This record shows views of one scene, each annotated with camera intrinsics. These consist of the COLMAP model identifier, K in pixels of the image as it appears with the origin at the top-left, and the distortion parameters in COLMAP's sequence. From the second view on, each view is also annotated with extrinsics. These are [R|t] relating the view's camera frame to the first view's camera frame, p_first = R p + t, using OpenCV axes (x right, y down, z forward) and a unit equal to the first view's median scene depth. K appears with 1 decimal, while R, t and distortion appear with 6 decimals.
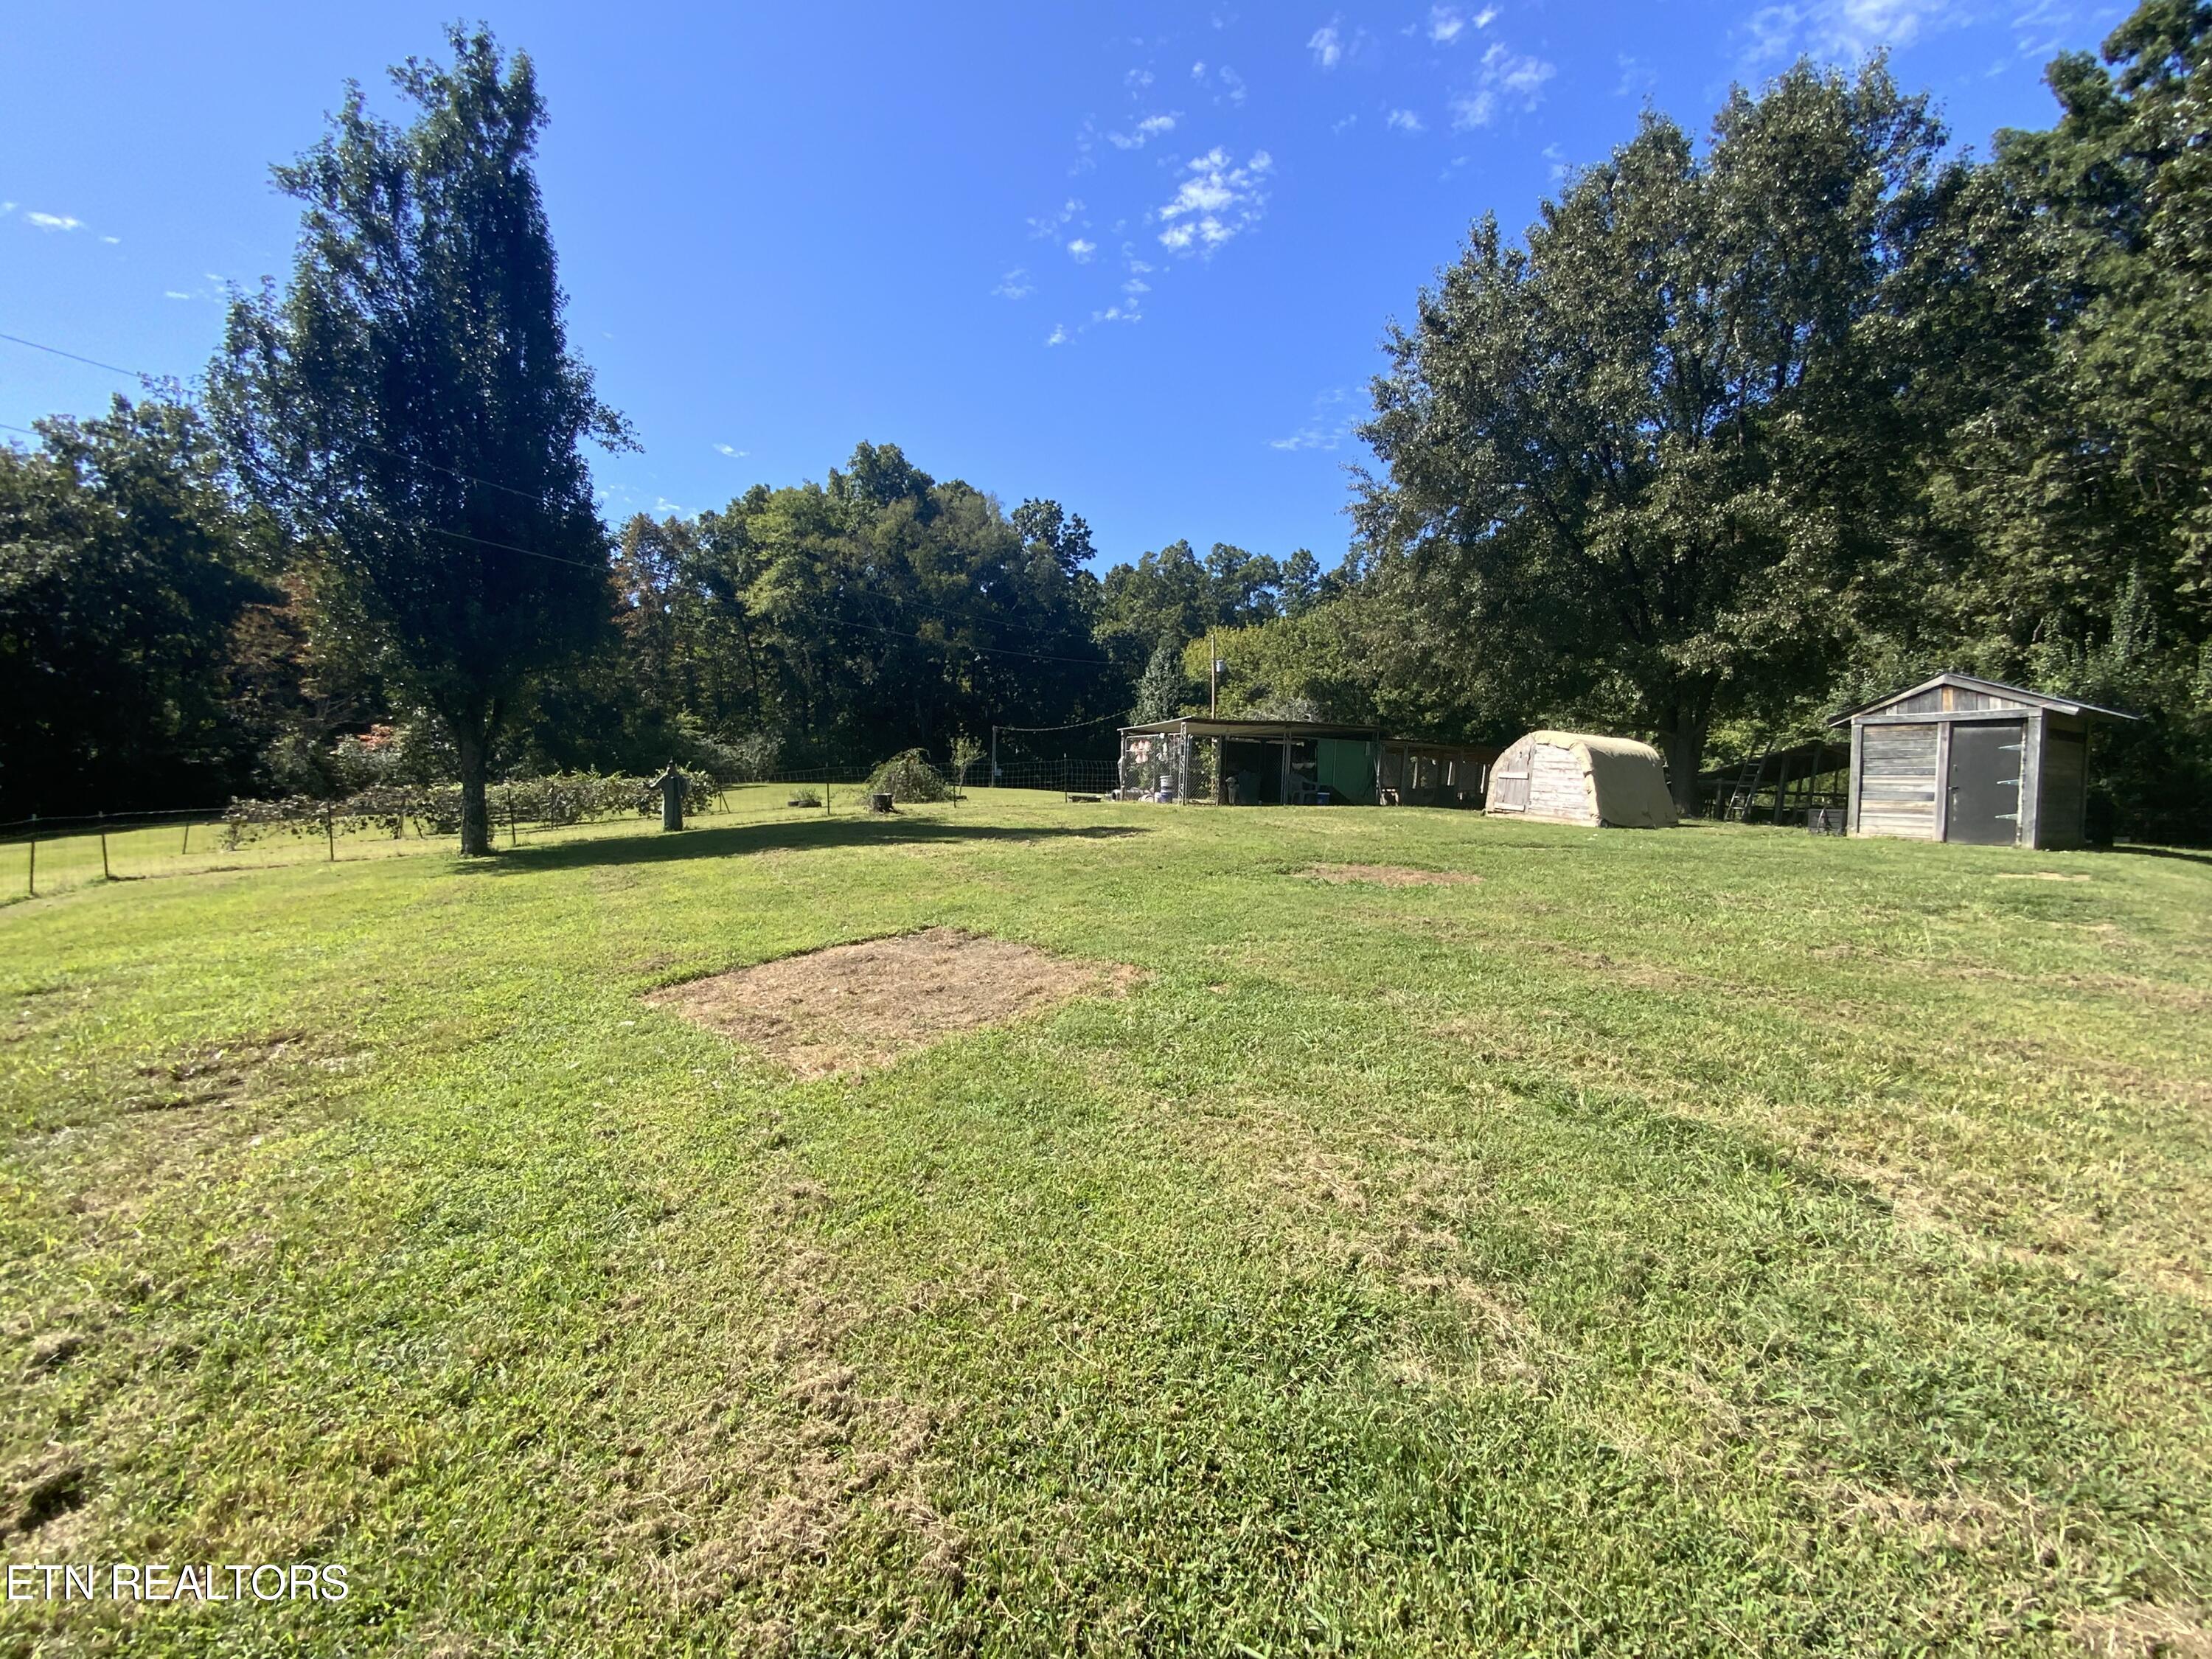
lens RADIAL K [[914.9, 0, 1114.1], [0, 914.9, 824.0], [0, 0, 1]] dist [0.027529, -0.019197]
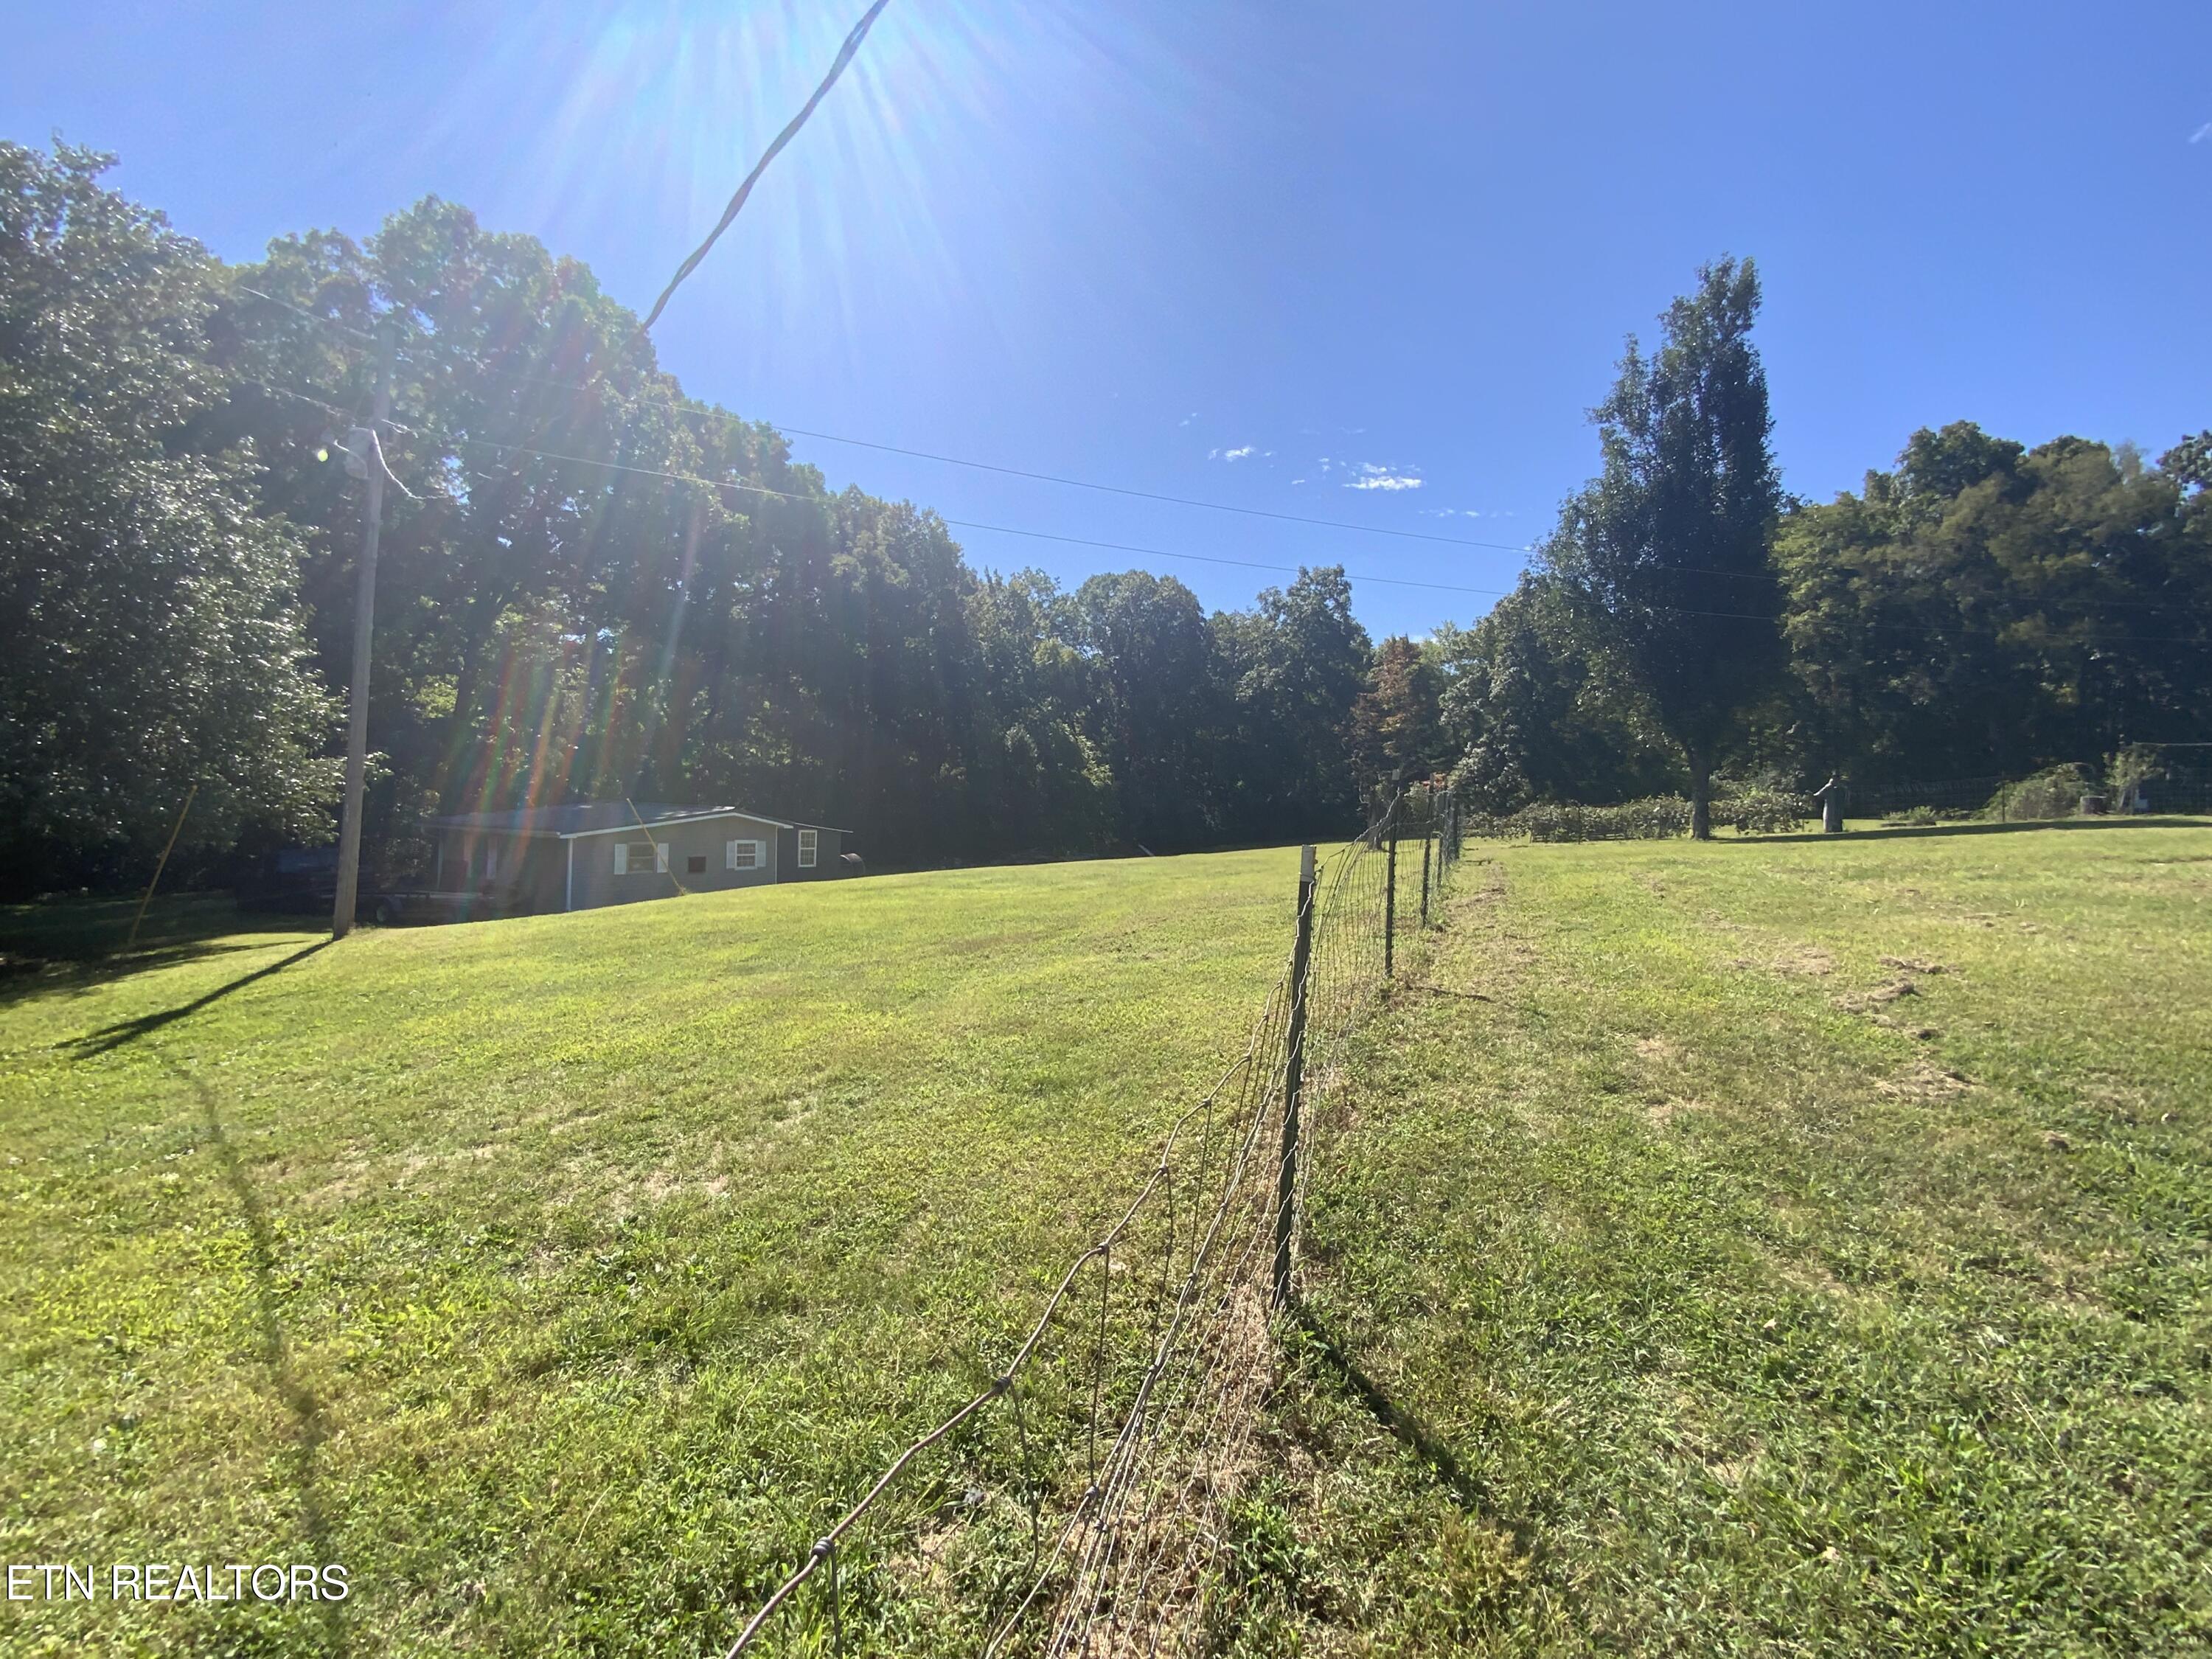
lens RADIAL K [[914.9, 0, 1114.1], [0, 914.9, 824.0], [0, 0, 1]] dist [0.027529, -0.019197]
pose [[0.593192, 0.003257, -0.805054, -0.021474], [-0.045283, 0.998544, -0.029326, 0.020534], [0.803786, 0.053851, 0.592476, -0.125562]]
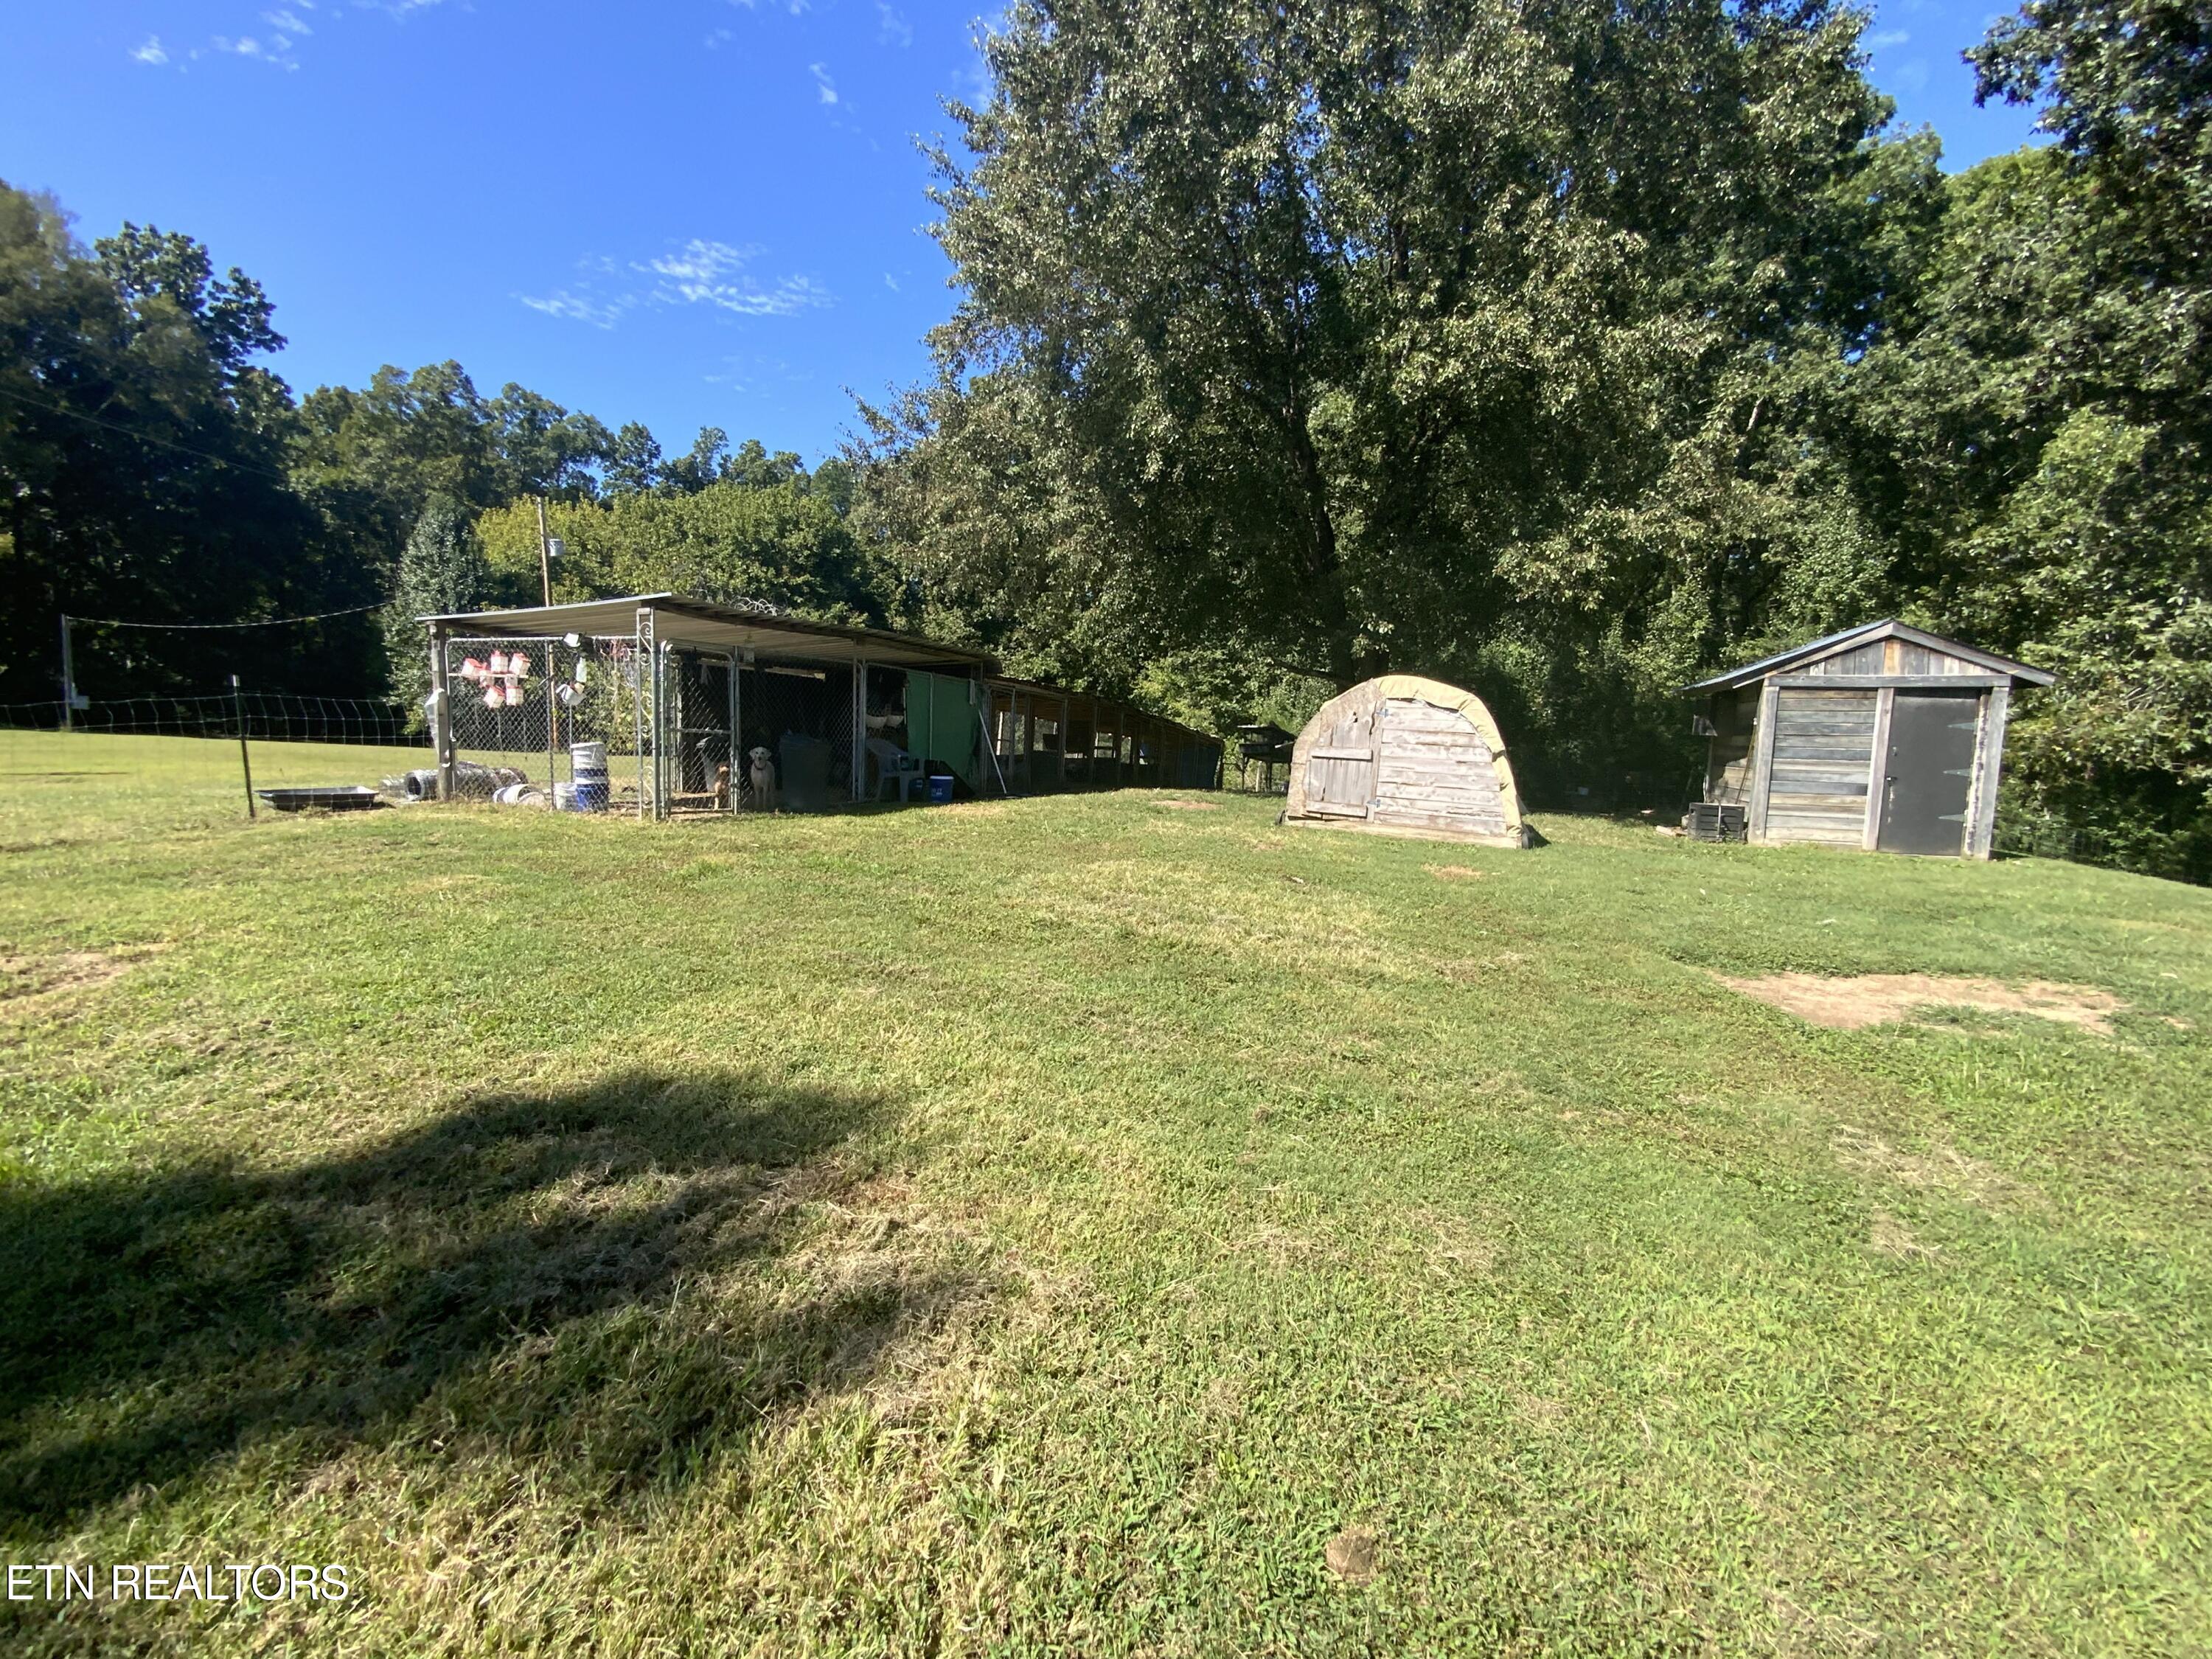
lens RADIAL K [[914.9, 0, 1114.1], [0, 914.9, 824.0], [0, 0, 1]] dist [0.027529, -0.019197]
pose [[0.766195, -0.058584, 0.639932, -0.009776], [0.015460, 0.997228, 0.072782, -0.015656], [-0.642422, -0.045872, 0.764977, 0.197310]]
